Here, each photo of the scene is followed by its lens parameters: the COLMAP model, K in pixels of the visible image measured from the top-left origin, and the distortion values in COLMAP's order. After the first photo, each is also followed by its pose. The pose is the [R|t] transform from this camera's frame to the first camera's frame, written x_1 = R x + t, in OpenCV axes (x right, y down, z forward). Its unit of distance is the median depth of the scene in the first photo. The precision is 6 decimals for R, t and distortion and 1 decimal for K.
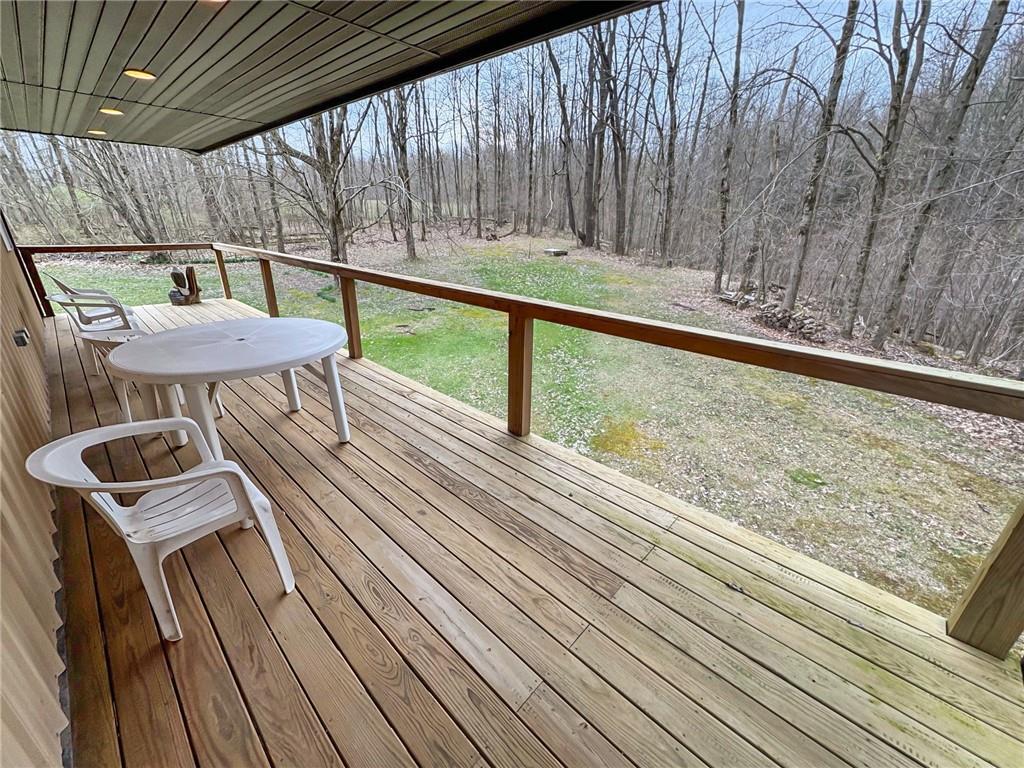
lens RADIAL K [[404.8, 0, 520.9], [0, 404.8, 385.5], [0, 0, 1]] dist [-0.005587, 0.000802]
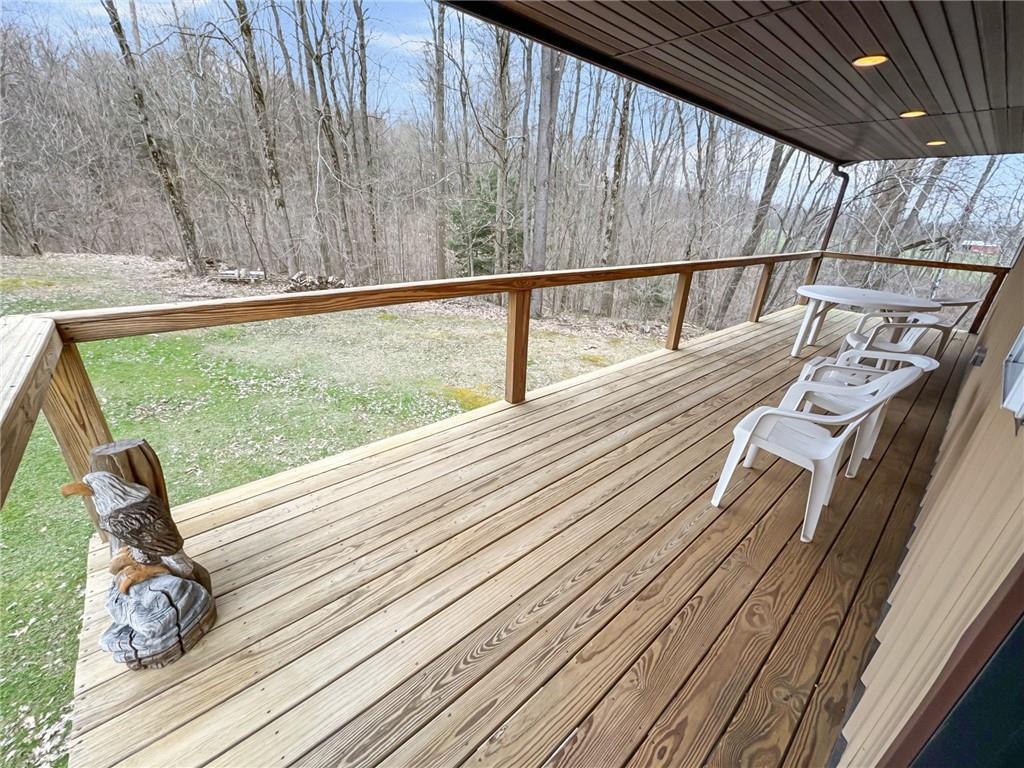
lens RADIAL K [[404.8, 0, 519.2], [0, 404.8, 379.1], [0, 0, 1]] dist [-0.005587, 0.000802]
pose [[0.125502, -0.394118, 0.910450, -0.592219], [0.337866, 0.879828, 0.334289, -0.193502], [-0.932789, 0.265657, 0.243579, 0.460804]]
